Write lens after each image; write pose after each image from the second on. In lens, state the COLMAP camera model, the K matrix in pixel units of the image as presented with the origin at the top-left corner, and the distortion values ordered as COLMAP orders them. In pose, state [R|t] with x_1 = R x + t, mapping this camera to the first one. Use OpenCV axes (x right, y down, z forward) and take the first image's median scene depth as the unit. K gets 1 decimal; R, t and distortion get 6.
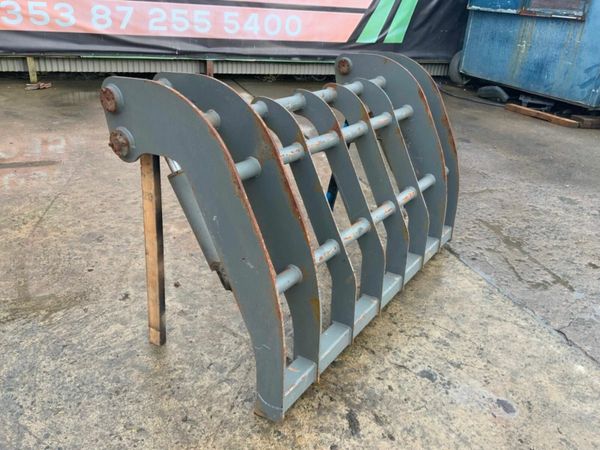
lens RADIAL K [[499.8, 0, 300.0], [0, 499.8, 225.0], [0, 0, 1]] dist [0.048737, -0.097258]
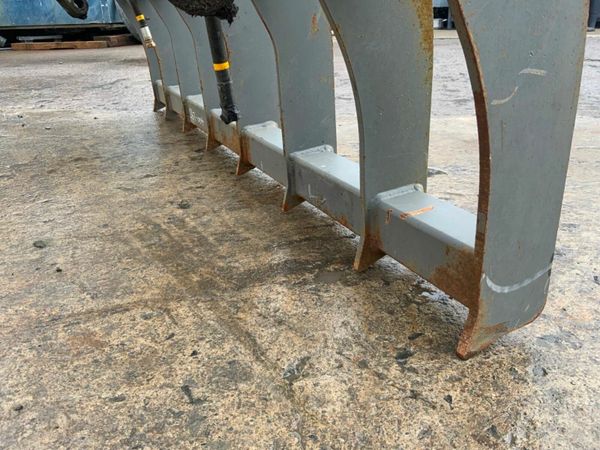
lens RADIAL K [[499.8, 0, 300.0], [0, 499.8, 225.0], [0, 0, 1]] dist [0.048737, -0.097258]
pose [[0.507643, -0.411848, 0.756756, -0.315137], [0.414679, 0.886714, 0.204402, 0.169835], [-0.755209, 0.210047, 0.620919, 0.772069]]
